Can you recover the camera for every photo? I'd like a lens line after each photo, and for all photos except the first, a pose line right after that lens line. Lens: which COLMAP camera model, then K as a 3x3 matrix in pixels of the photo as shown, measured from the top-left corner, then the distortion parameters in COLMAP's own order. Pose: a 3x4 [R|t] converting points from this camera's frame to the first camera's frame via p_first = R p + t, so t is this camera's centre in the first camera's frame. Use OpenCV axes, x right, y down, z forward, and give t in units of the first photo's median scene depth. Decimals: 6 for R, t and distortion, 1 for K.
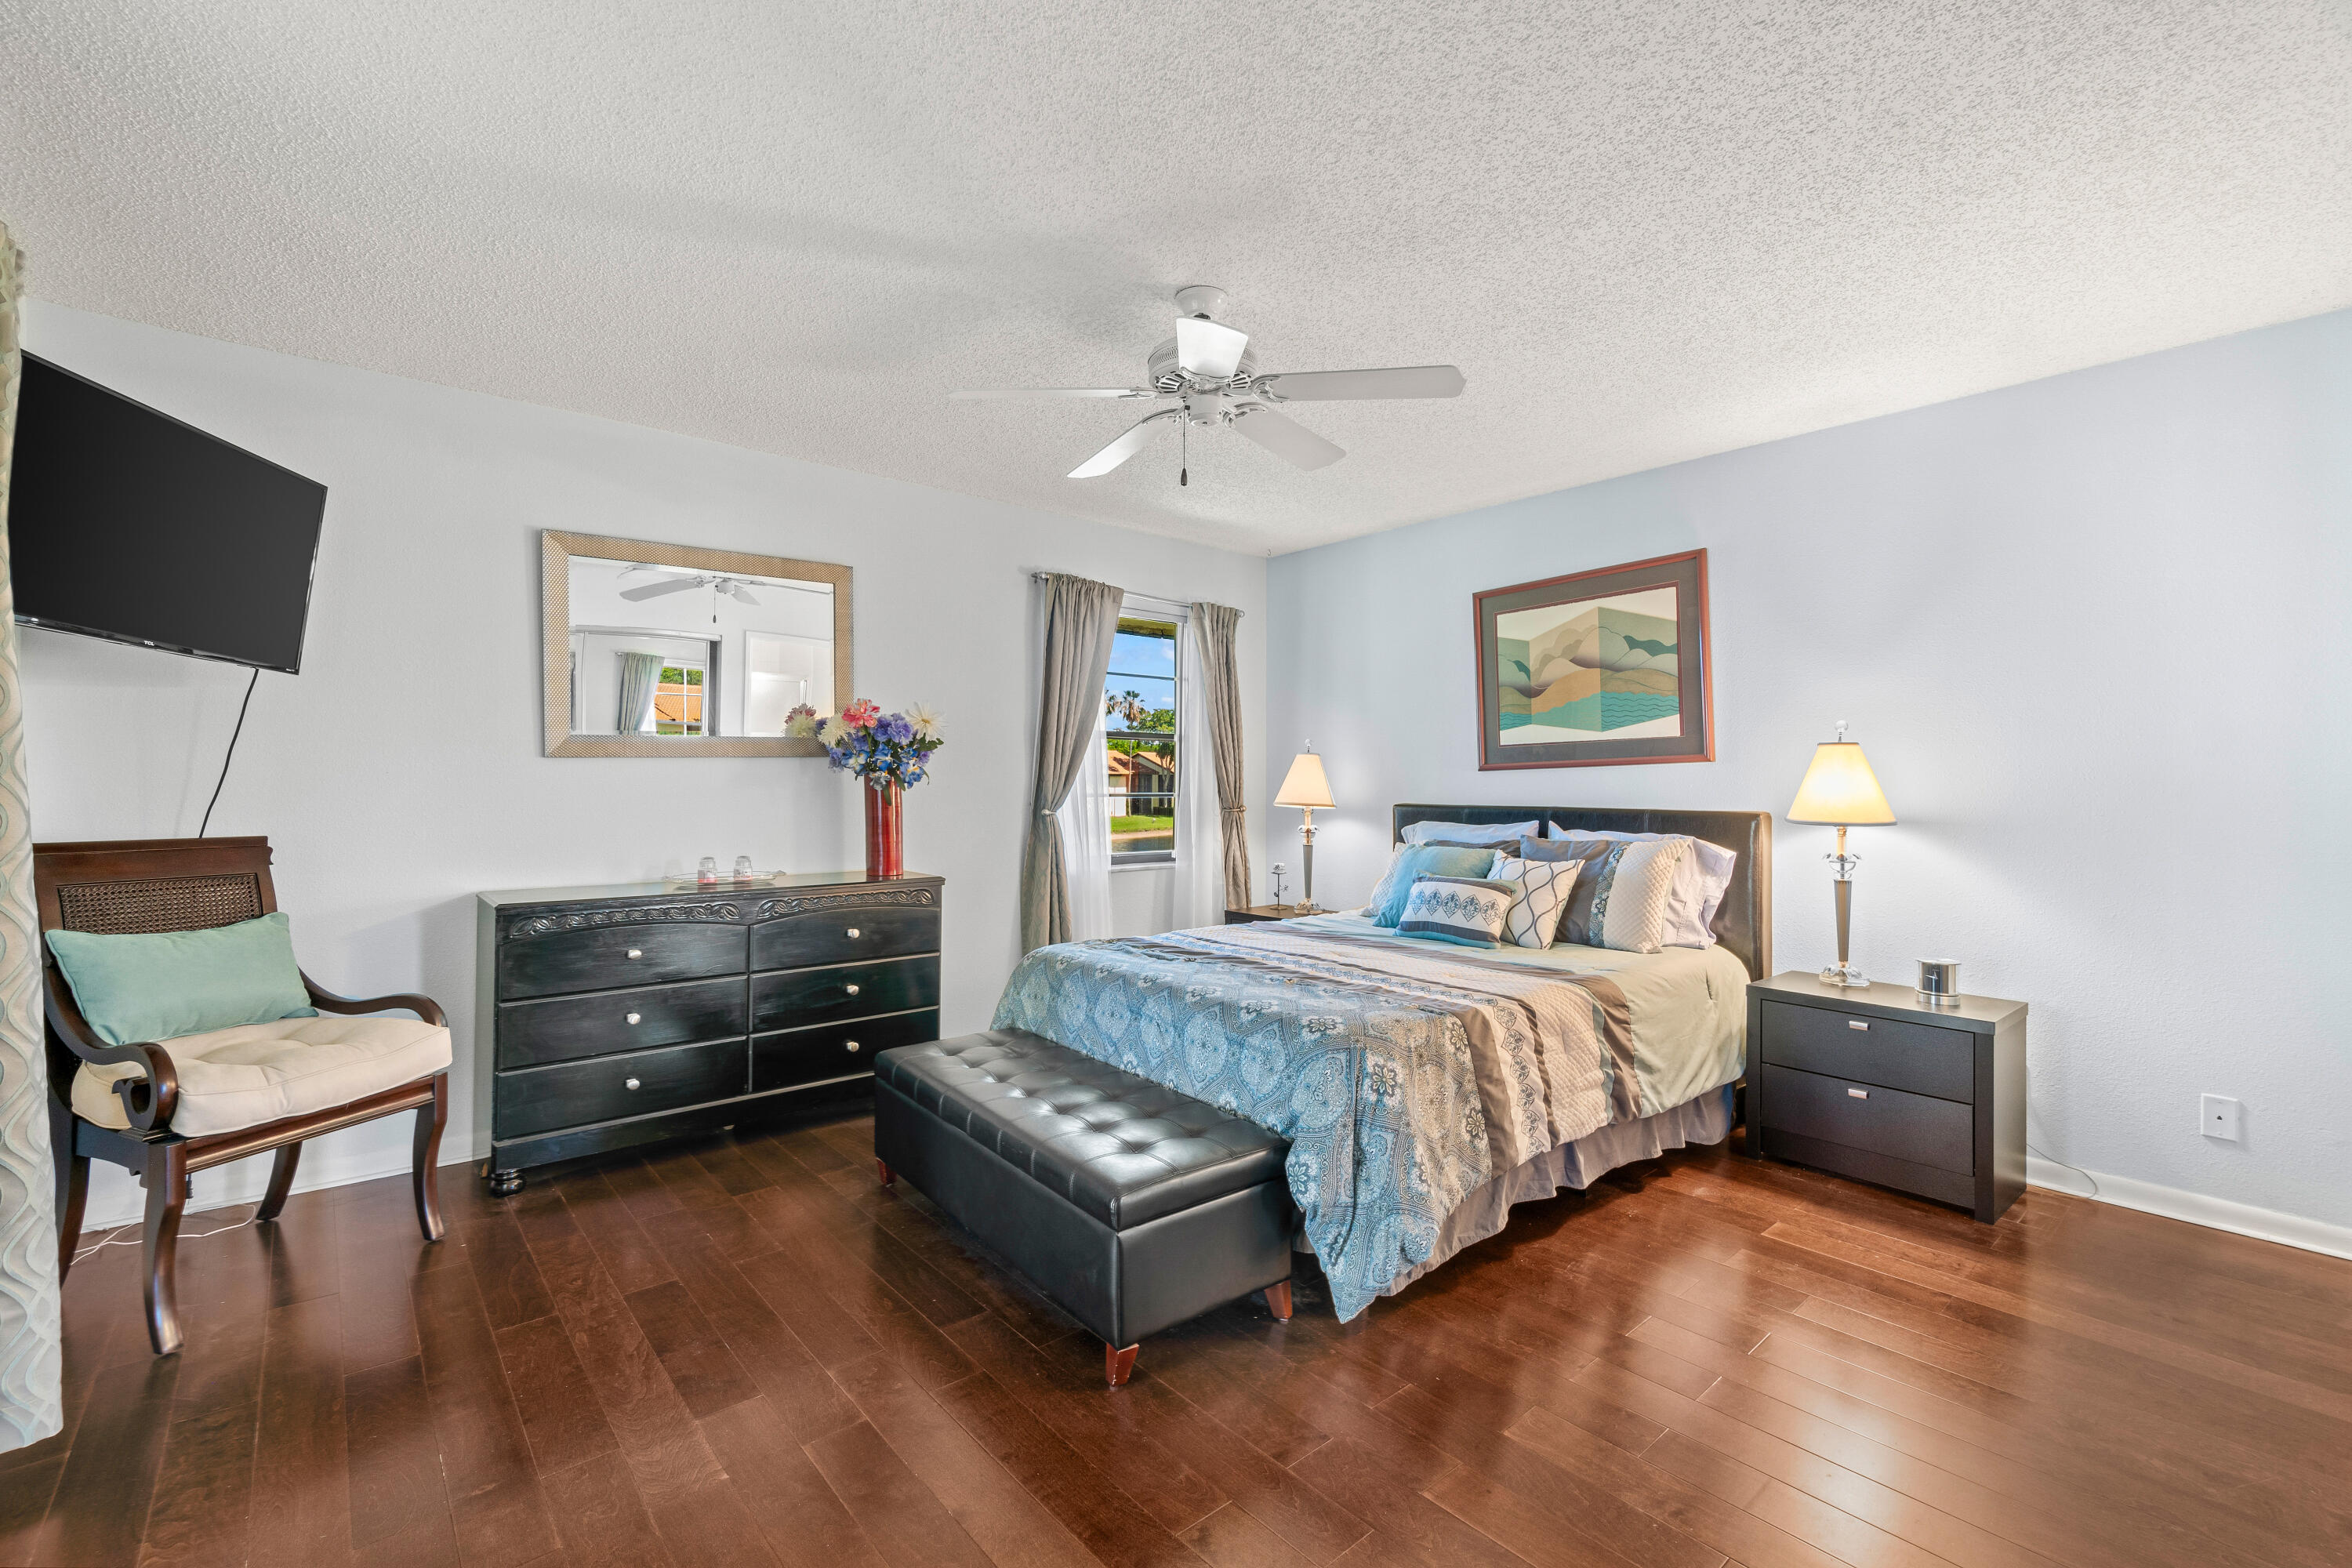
lens RADIAL K [[1039.3, 0, 1176.0], [0, 1039.3, 784.0], [0, 0, 1]] dist [0.020943, -0.000045]
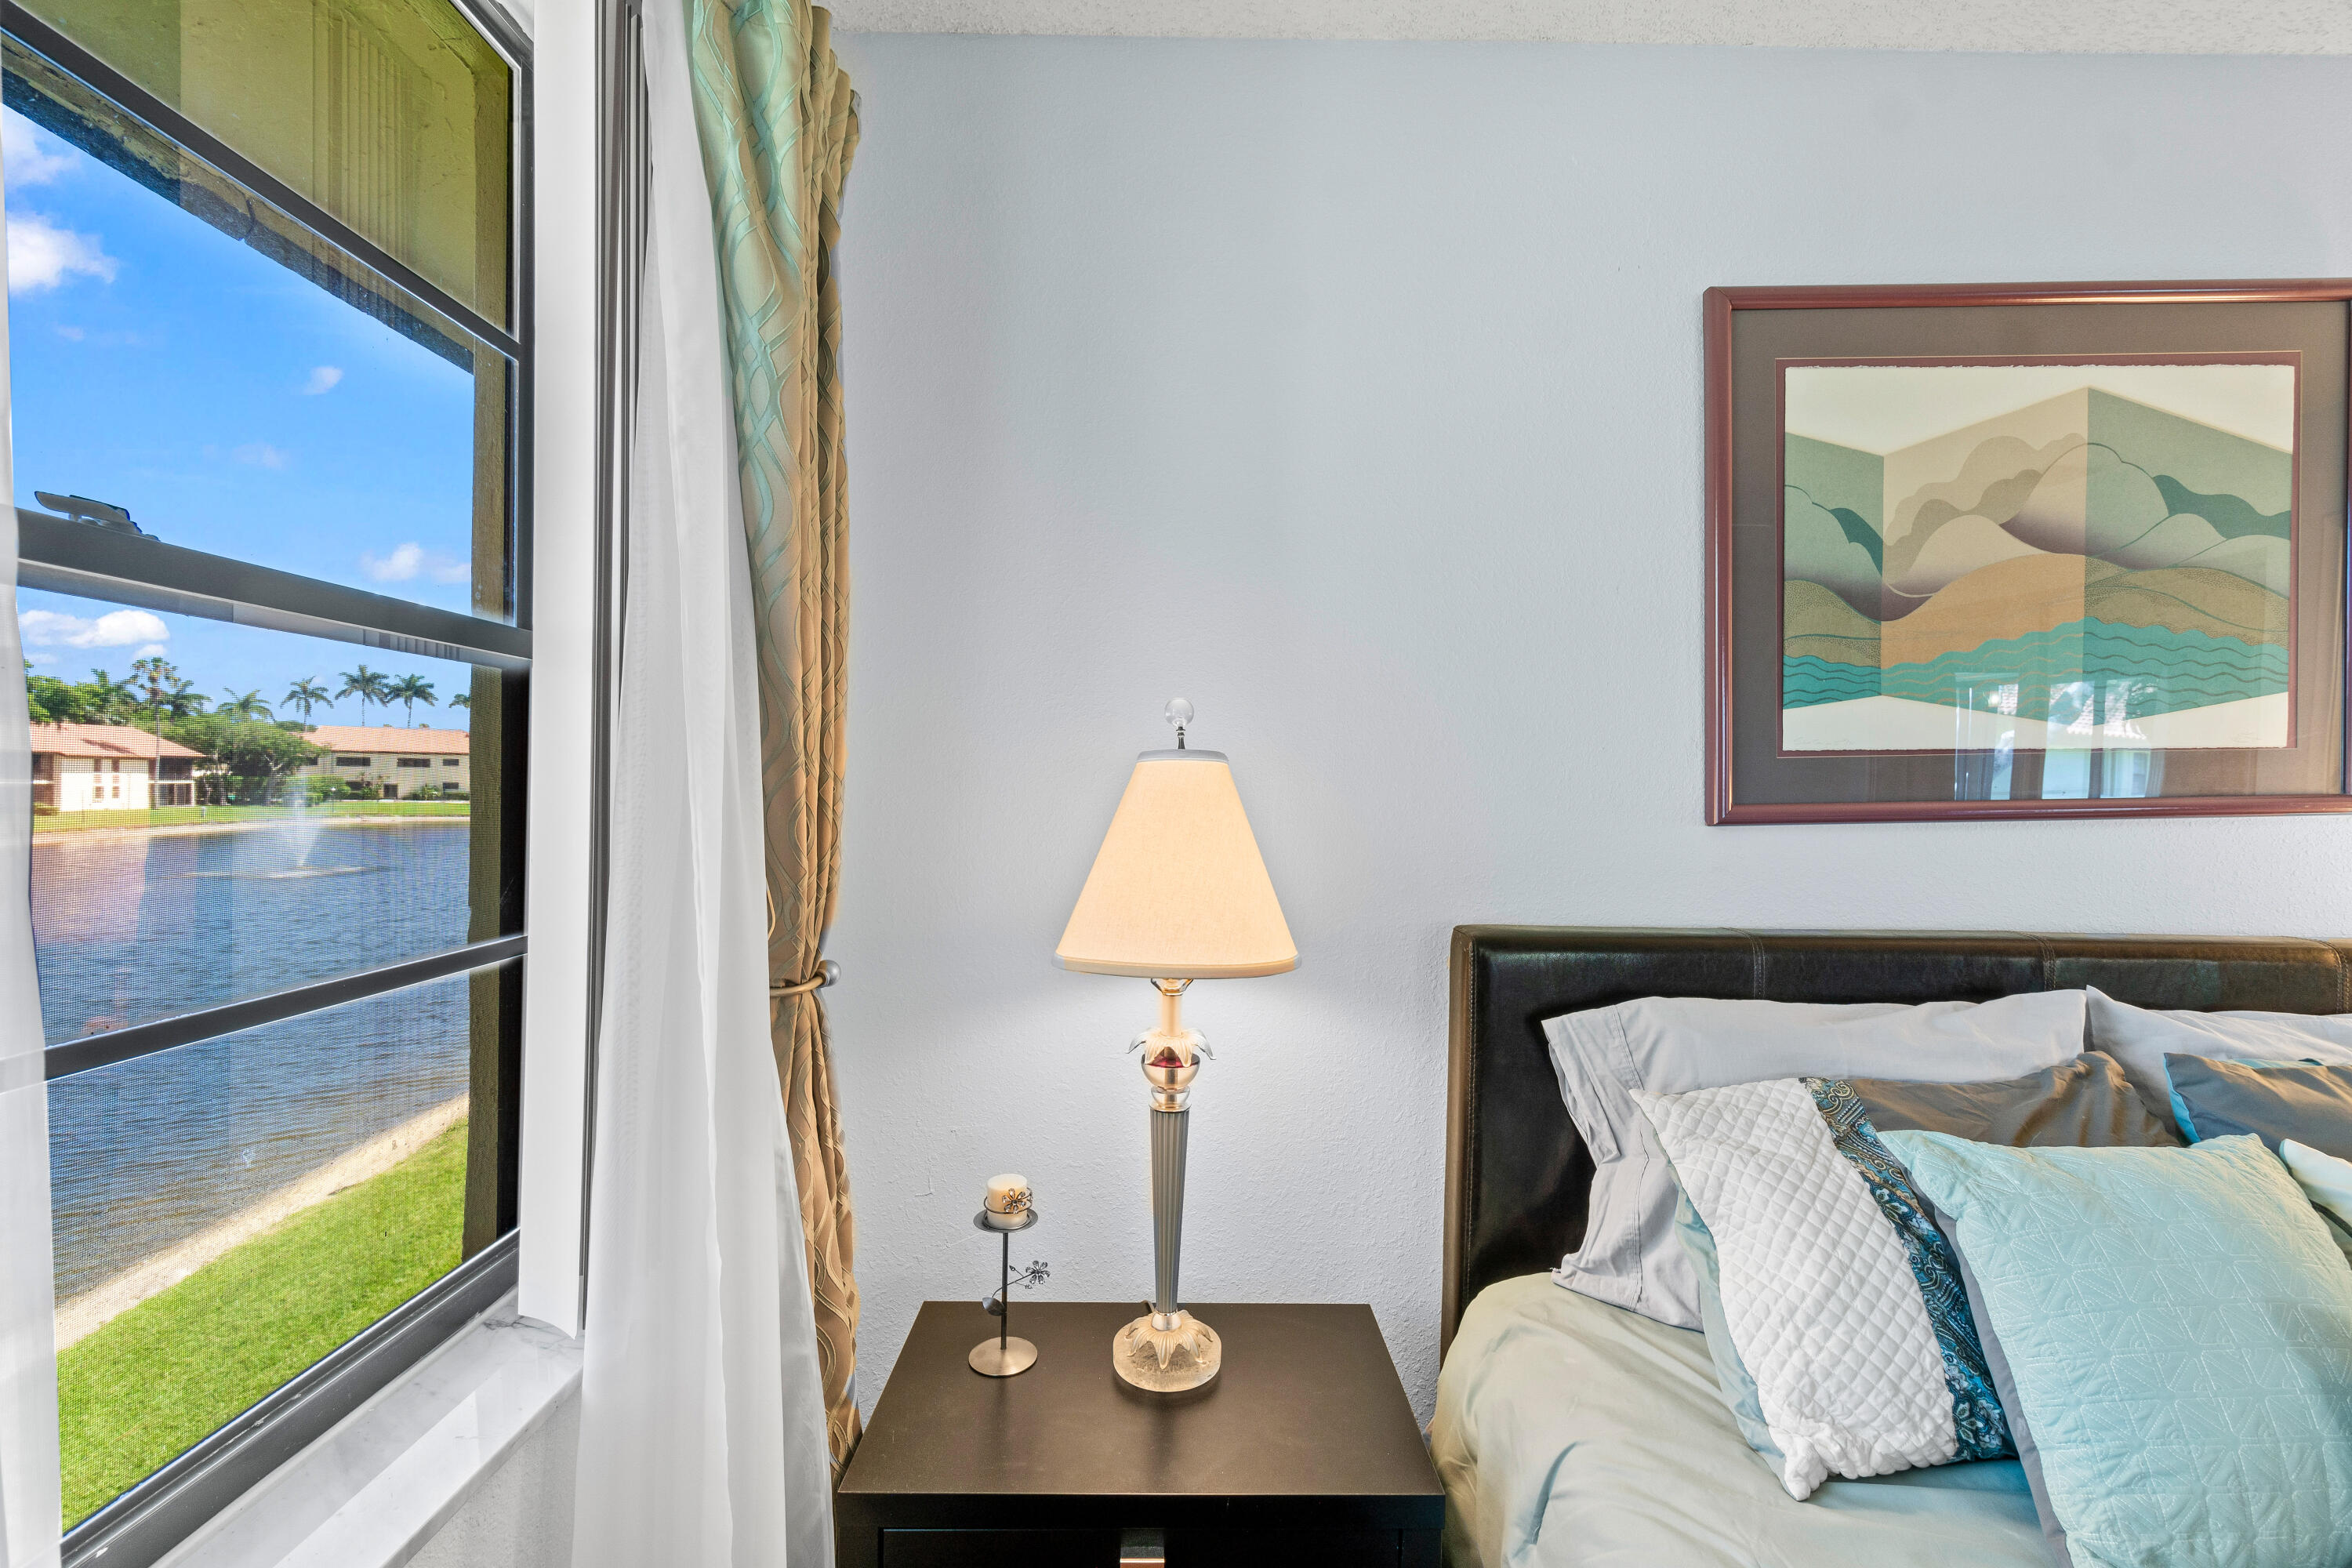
lens RADIAL K [[1008.5, 0, 1165.7], [0, 1008.5, 783.4], [0, 0, 1]] dist [-0.000361, -0.000090]
pose [[0.639793, 0.011276, 0.768464, -0.078813], [-0.008420, 0.999935, -0.007662, -0.025347], [-0.768501, -0.001568, 0.639847, 1.058073]]
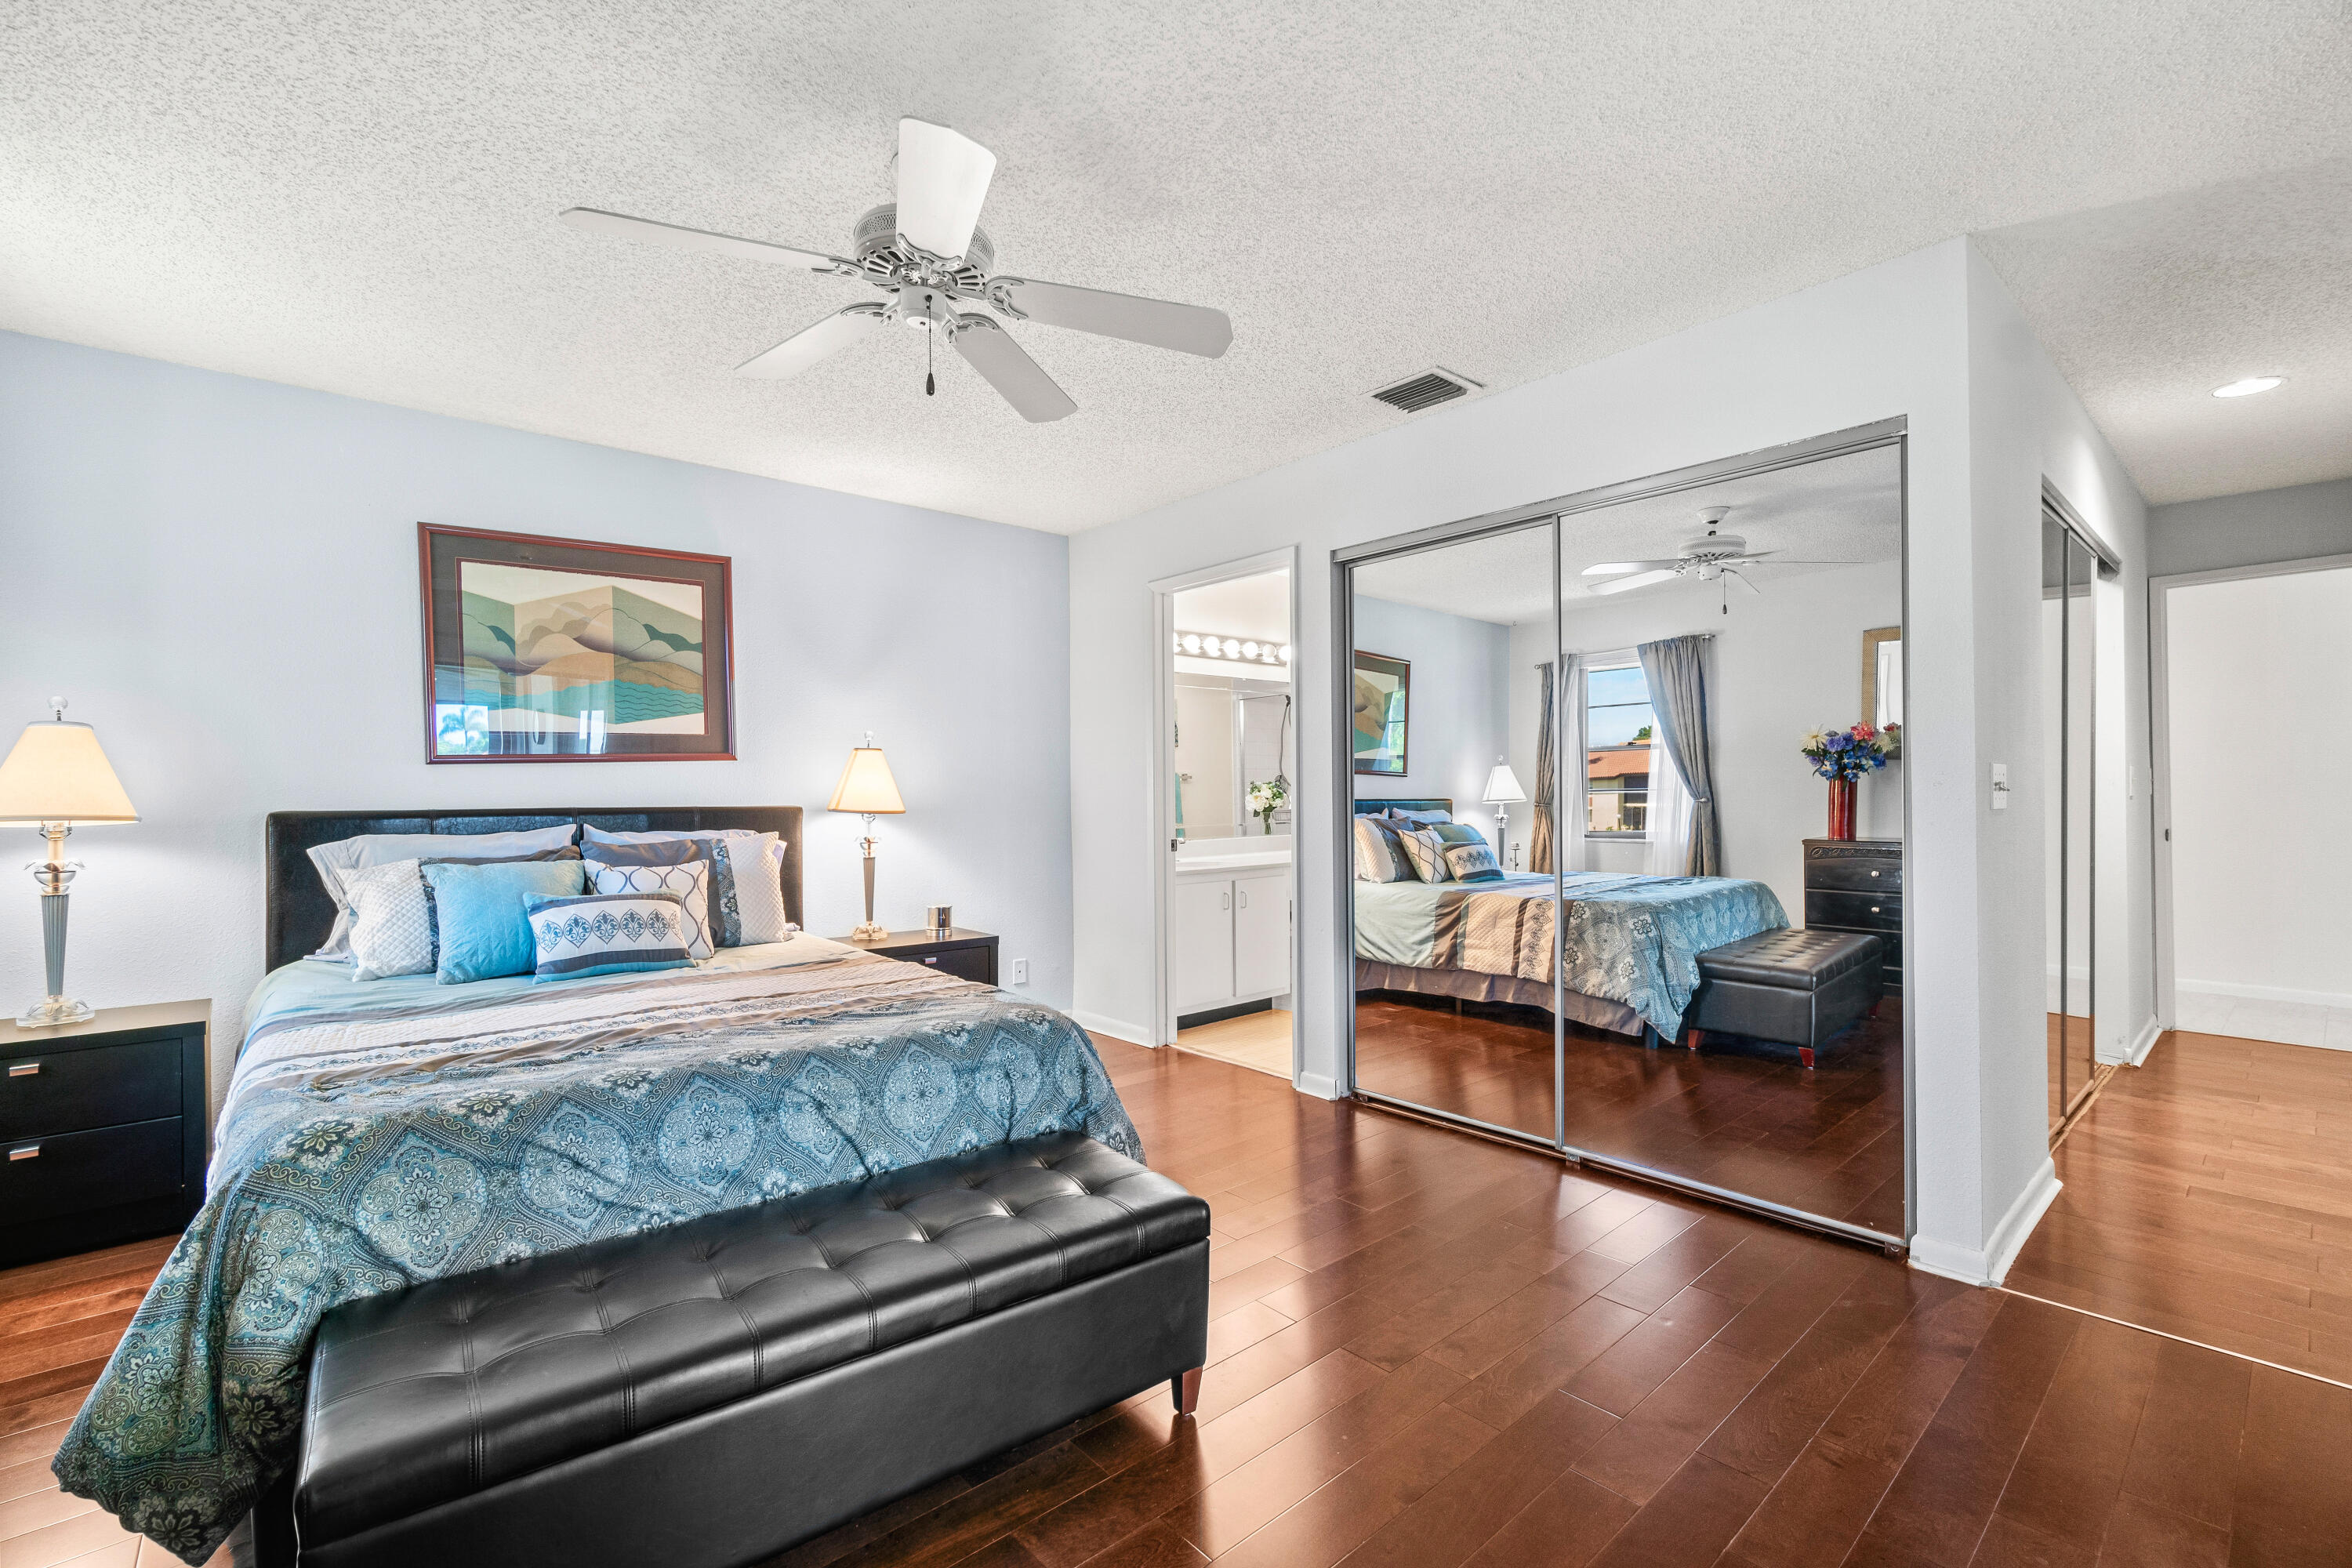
lens RADIAL K [[1037.1, 0, 1174.3], [0, 1037.1, 789.3], [0, 0, 1]] dist [0.009530, 0.000018]
pose [[-0.017621, 0.000471, 0.999845, -0.523706], [0.007795, 0.999970, -0.000334, 0.011336], [-0.999814, 0.007788, -0.017624, 0.548604]]
